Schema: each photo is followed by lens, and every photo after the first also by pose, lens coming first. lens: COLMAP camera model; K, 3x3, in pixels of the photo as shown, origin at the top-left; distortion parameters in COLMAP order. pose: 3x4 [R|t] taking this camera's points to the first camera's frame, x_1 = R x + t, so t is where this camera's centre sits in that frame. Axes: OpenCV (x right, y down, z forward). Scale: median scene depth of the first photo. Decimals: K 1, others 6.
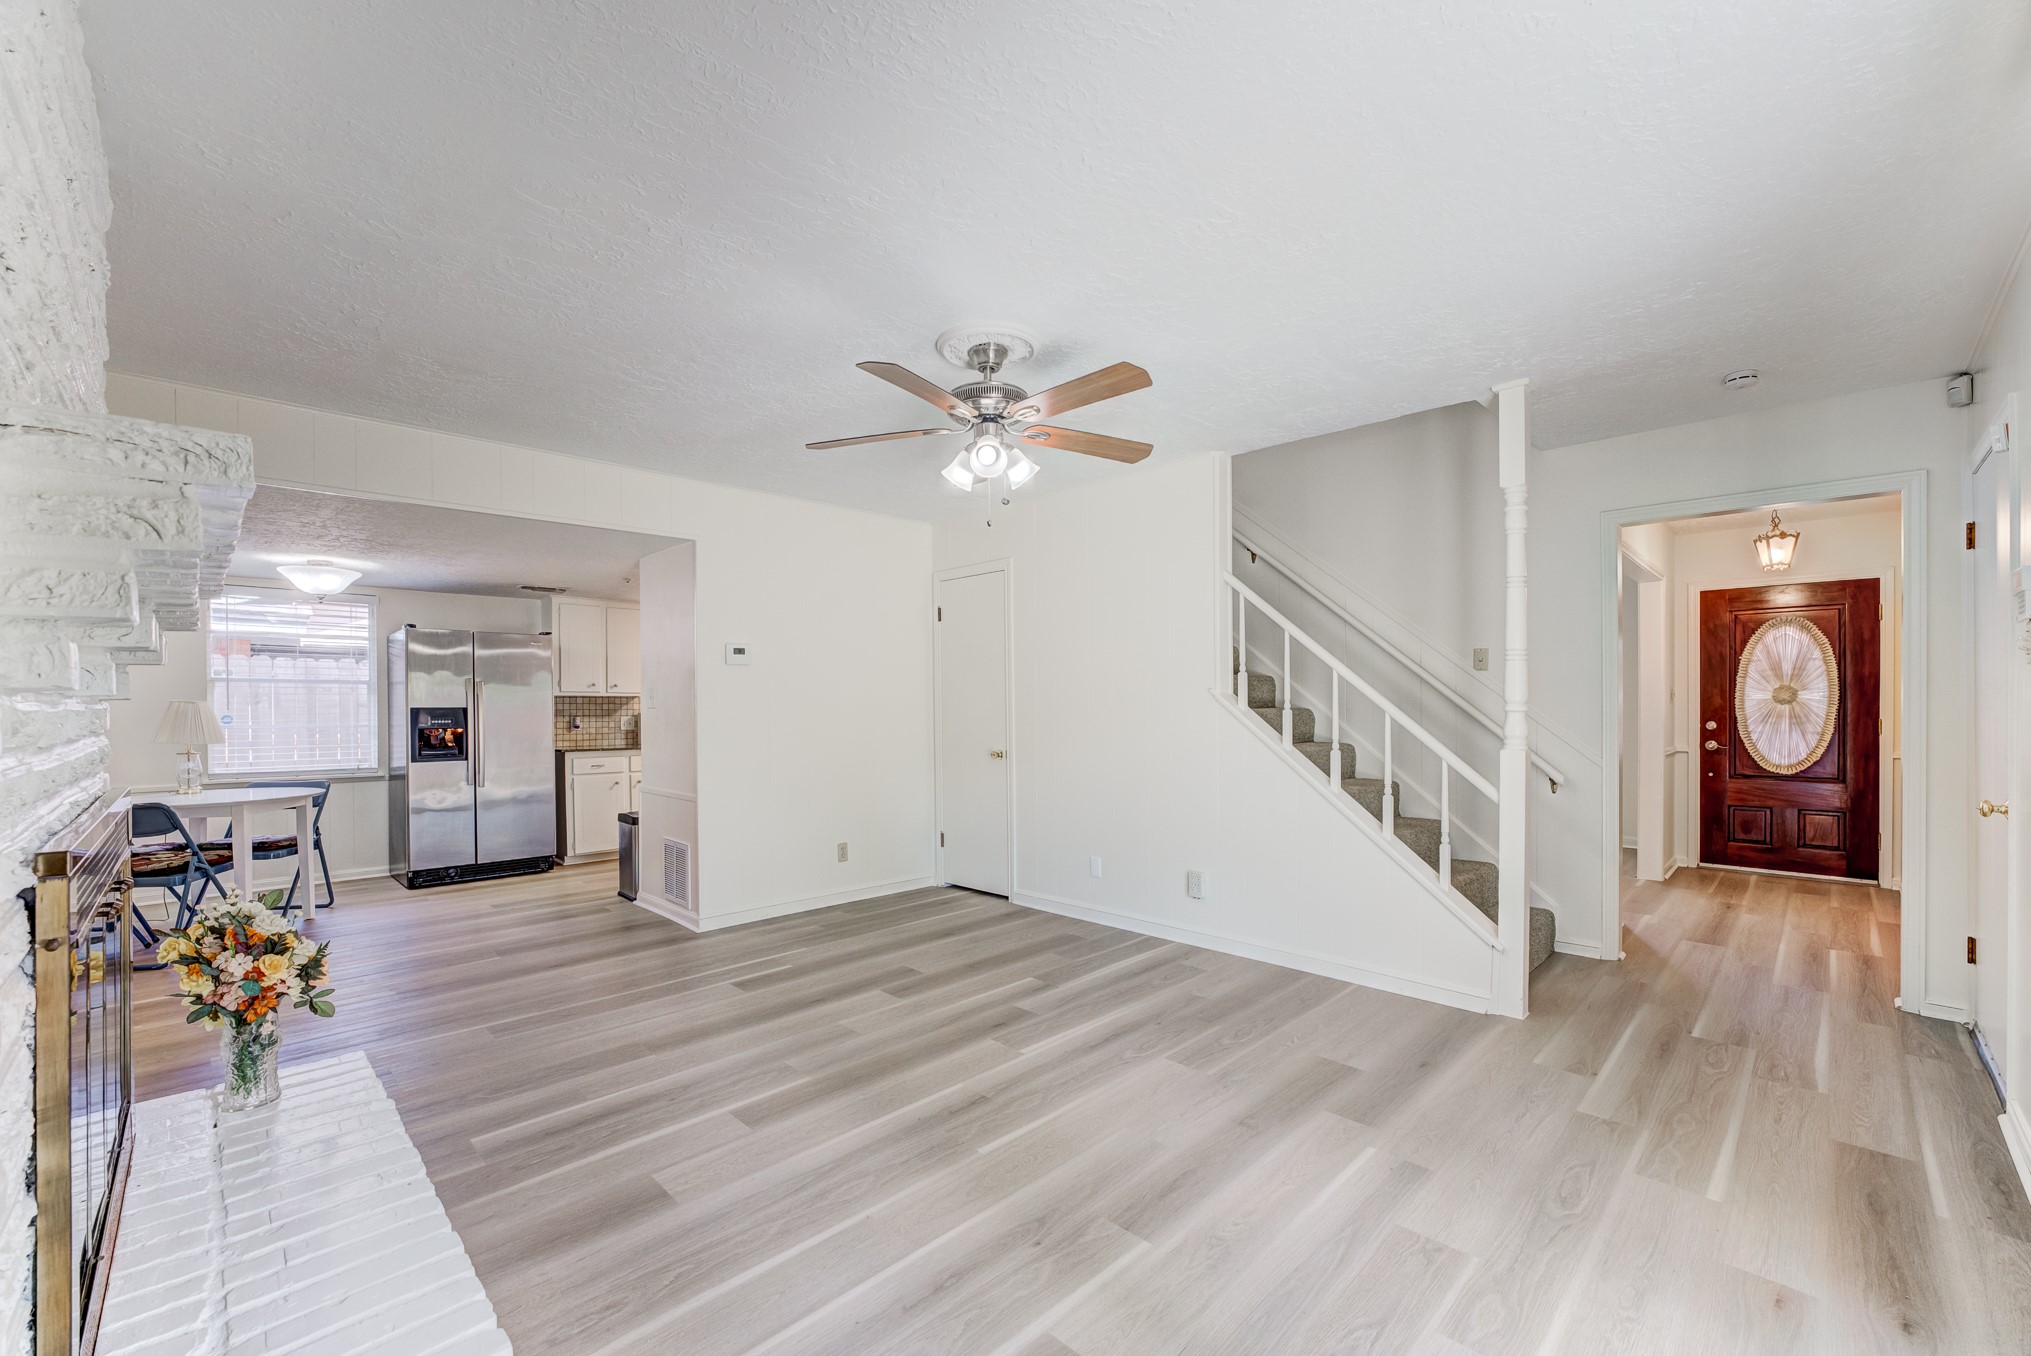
lens RADIAL K [[820.7, 0, 1011.2], [0, 820.7, 696.0], [0, 0, 1]] dist [-0.013819, 0.000324]
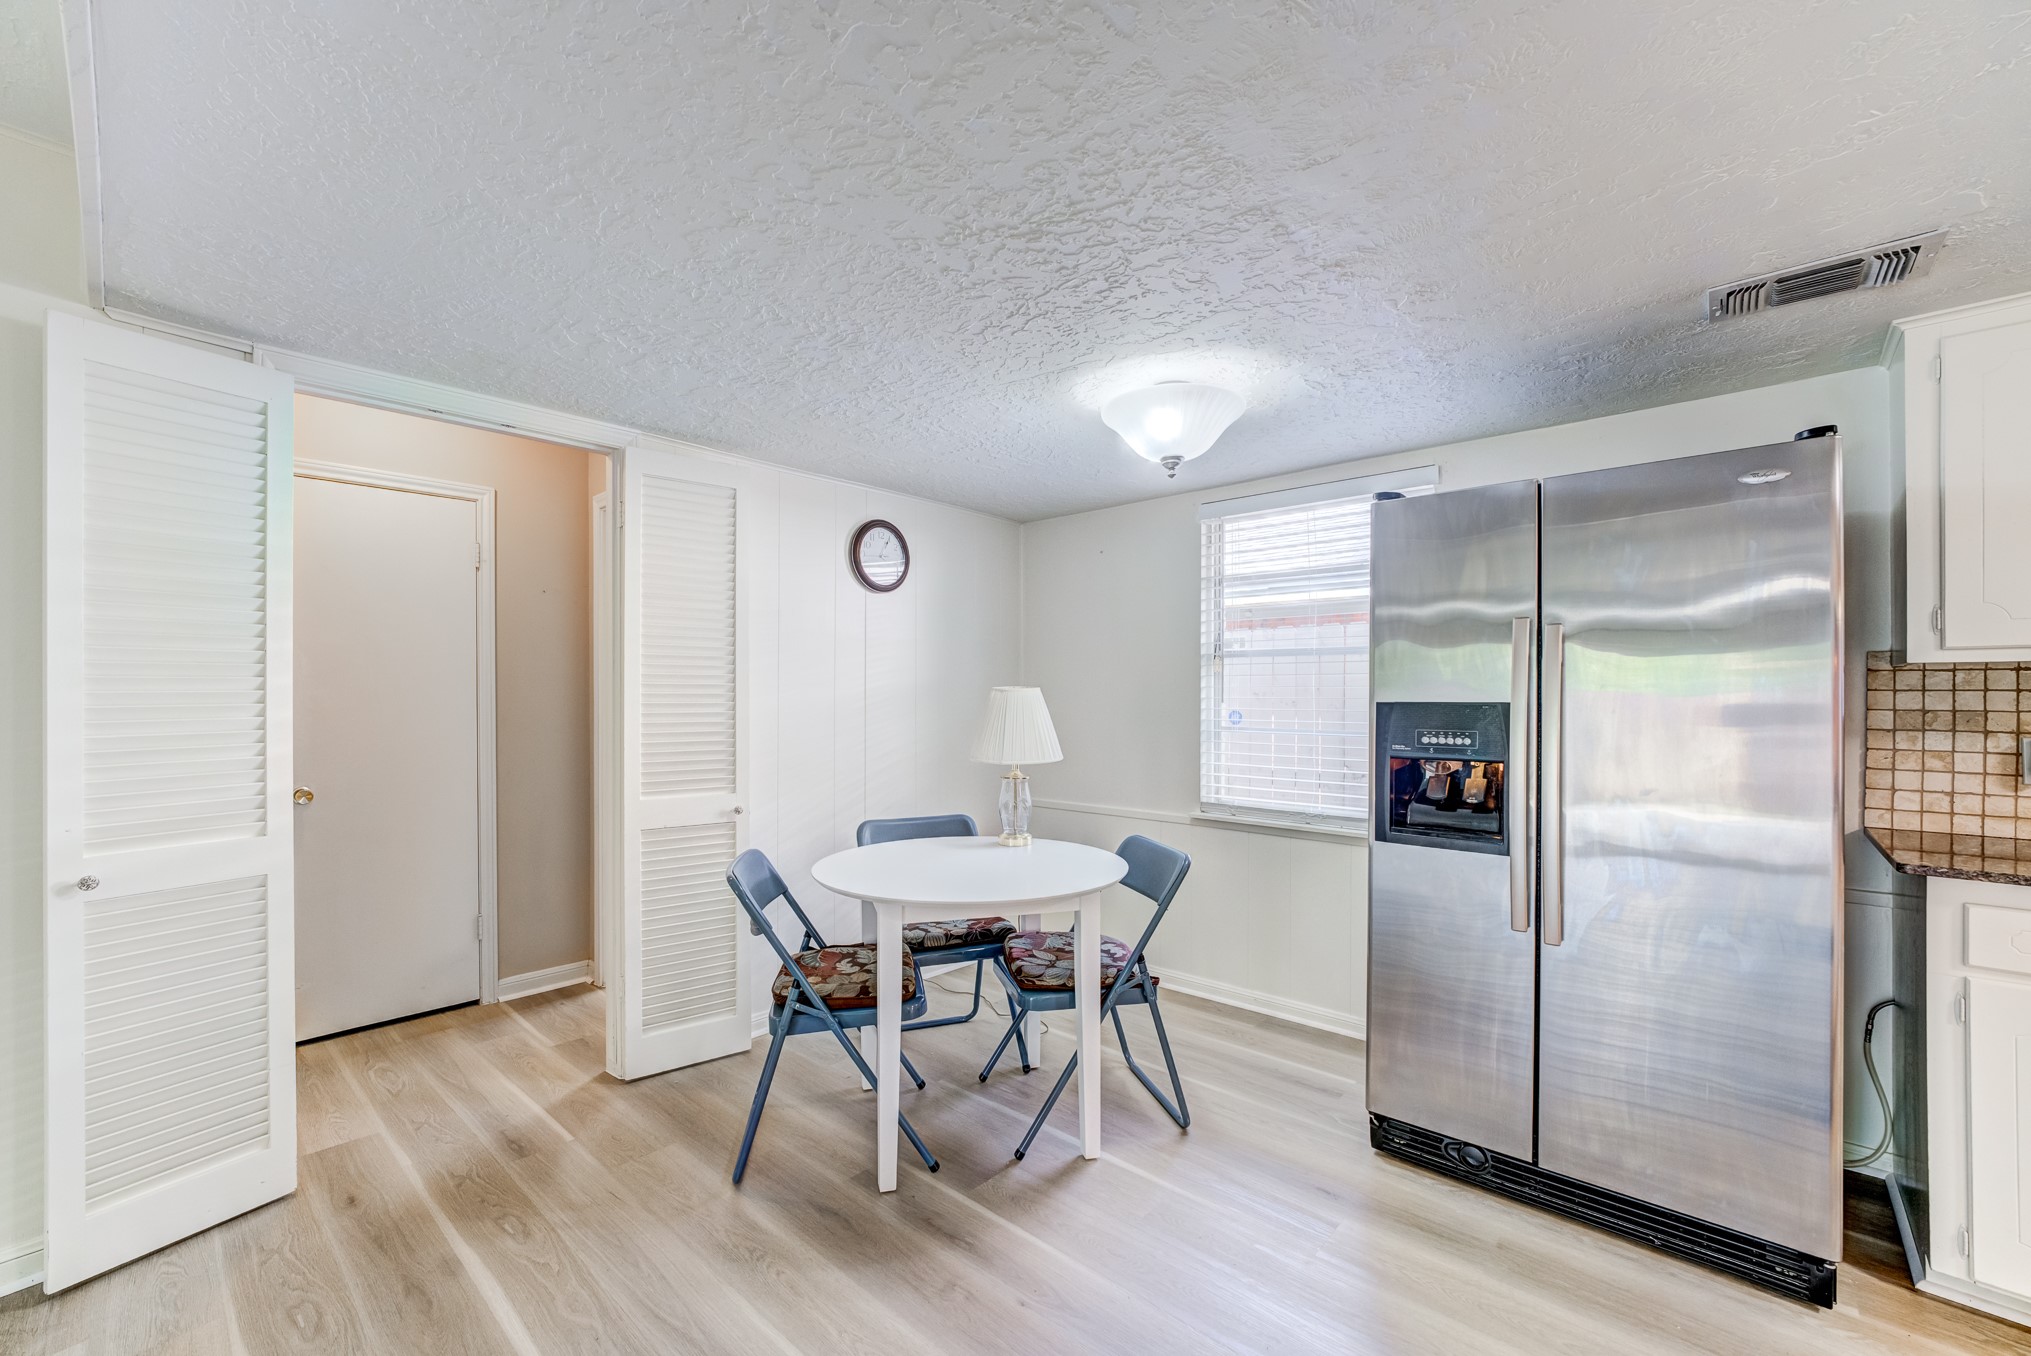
lens RADIAL K [[815.8, 0, 1011.7], [0, 815.8, 697.2], [0, 0, 1]] dist [-0.006678, 0.000262]
pose [[0.053695, 0.003239, -0.998552, -0.418593], [0.011697, 0.999924, 0.003872, 0.010690], [0.998489, -0.011888, 0.053653, 0.959545]]
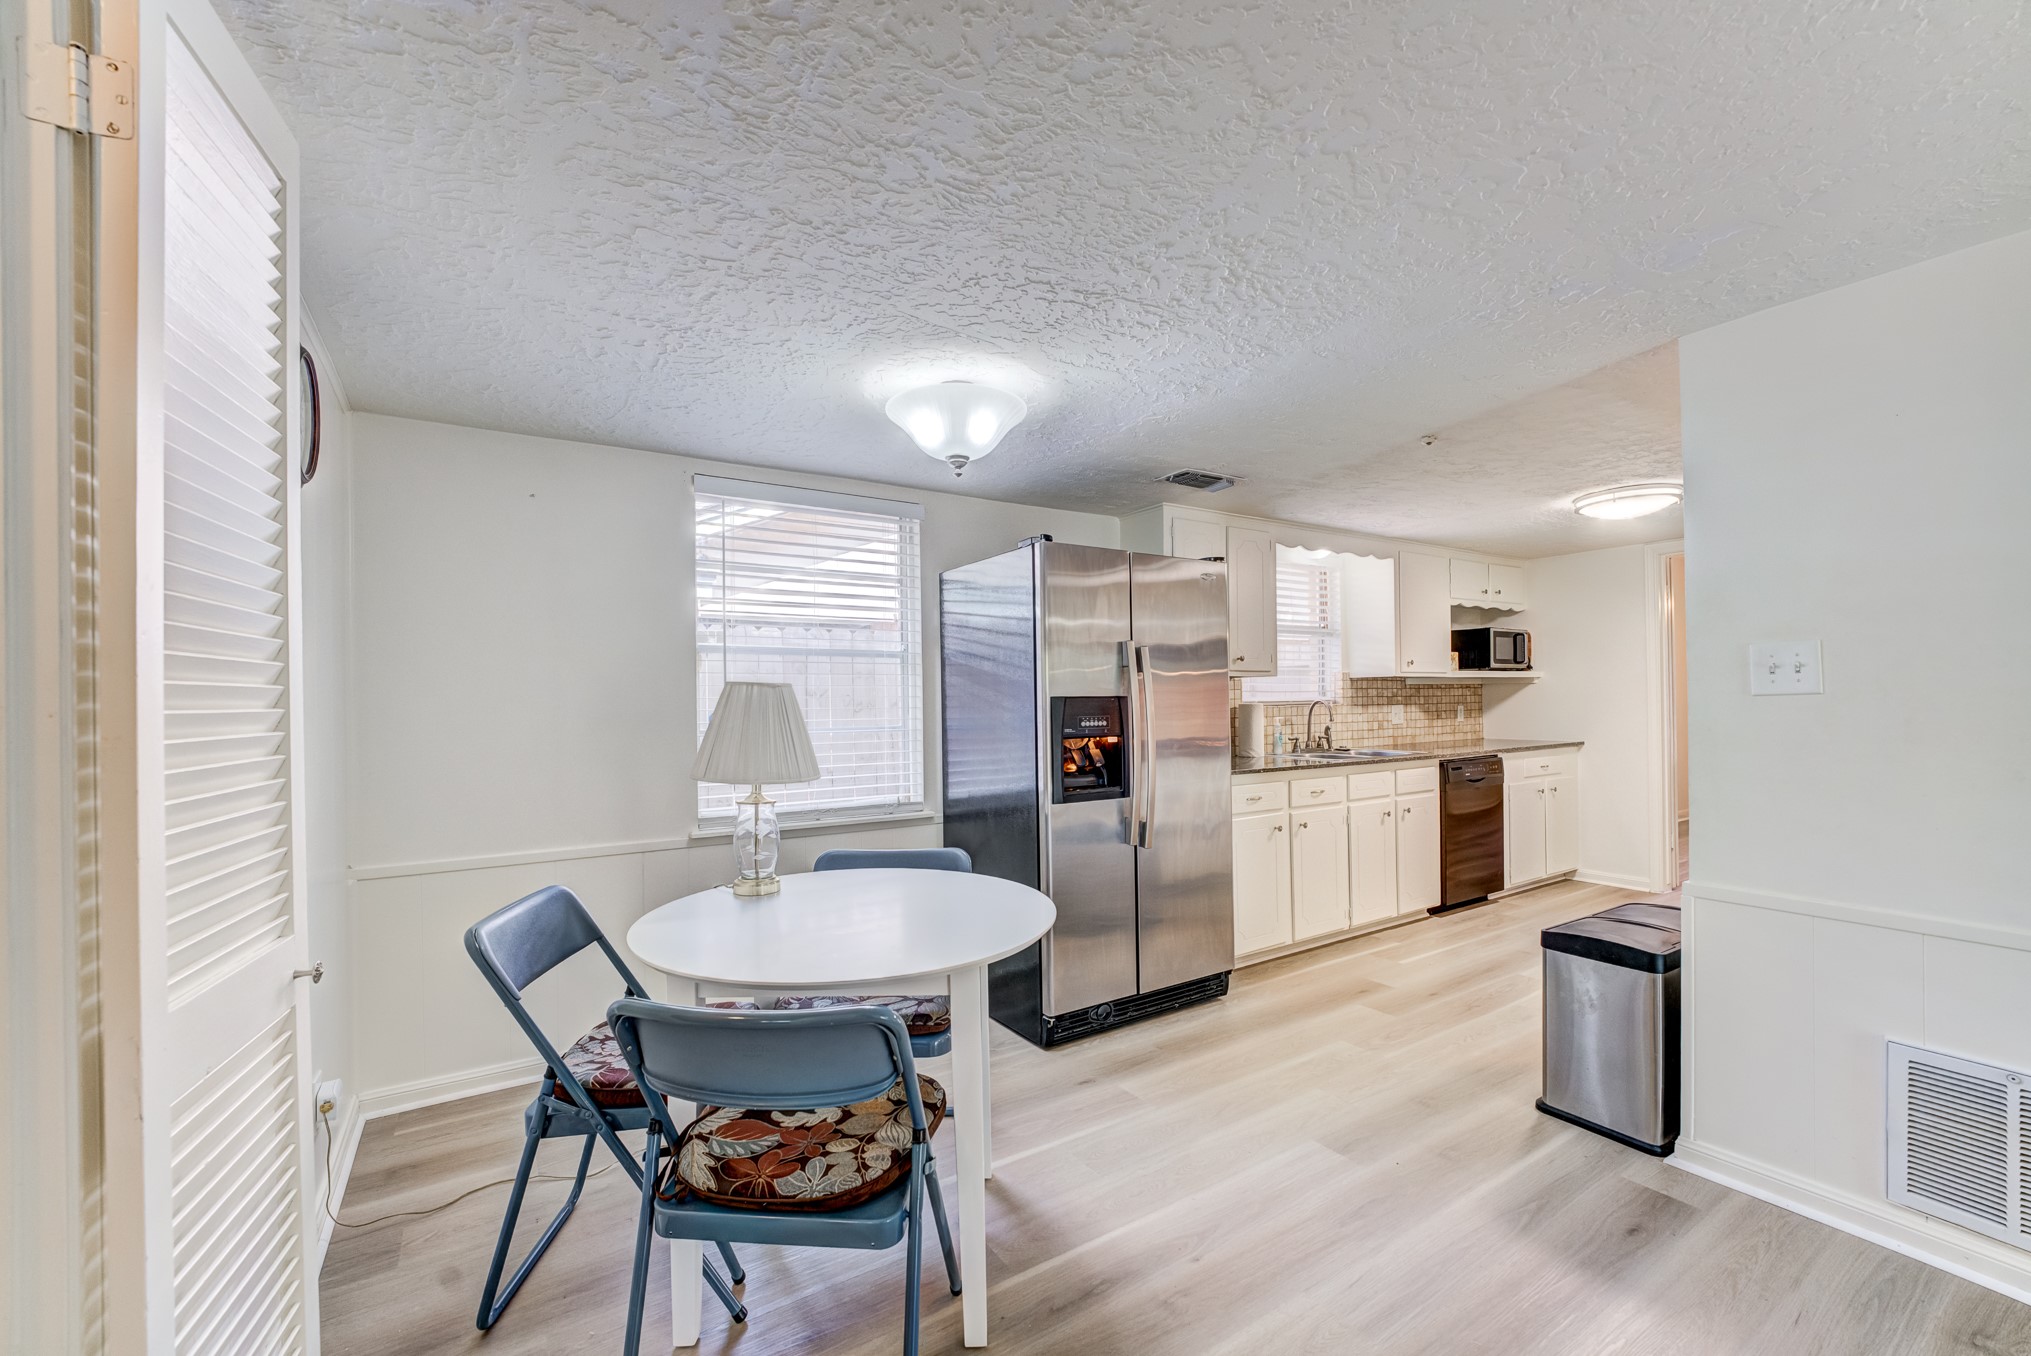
lens RADIAL K [[820.7, 0, 1011.2], [0, 820.7, 696.0], [0, 0, 1]] dist [-0.013819, 0.000324]
pose [[0.976443, -0.008850, -0.215592, -0.776293], [0.011440, 0.999877, 0.010769, 0.010190], [0.215470, -0.012982, 0.976424, 0.591225]]
